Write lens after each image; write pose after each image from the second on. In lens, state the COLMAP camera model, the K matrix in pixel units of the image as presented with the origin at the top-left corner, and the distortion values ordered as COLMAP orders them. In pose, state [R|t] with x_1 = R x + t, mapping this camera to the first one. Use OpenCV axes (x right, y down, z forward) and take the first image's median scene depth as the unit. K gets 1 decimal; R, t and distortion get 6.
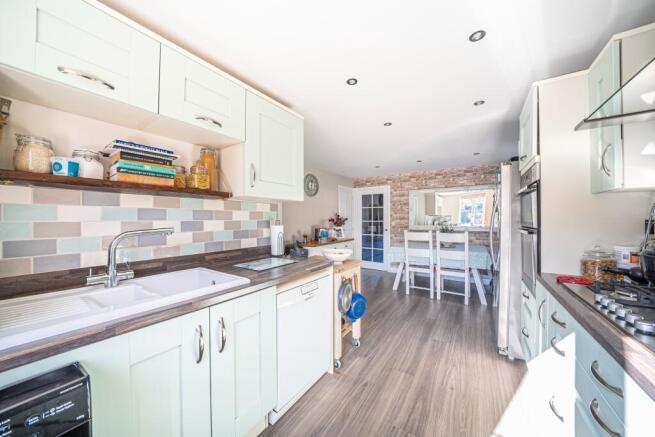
lens RADIAL K [[230.8, 0, 327.5], [0, 230.8, 218.5], [0, 0, 1]] dist [-0.001020, -0.000060]
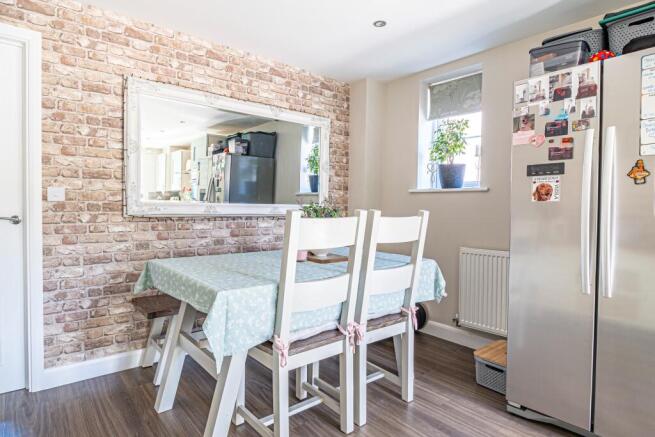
lens RADIAL K [[371.1, 0, 327.5], [0, 371.1, 218.5], [0, 0, 1]] dist [-0.003767, -0.000798]
pose [[0.283403, -0.025968, 0.958649, -0.018328], [-0.016891, 0.999343, 0.032064, 0.034191], [-0.958852, -0.025280, 0.282779, 0.646475]]
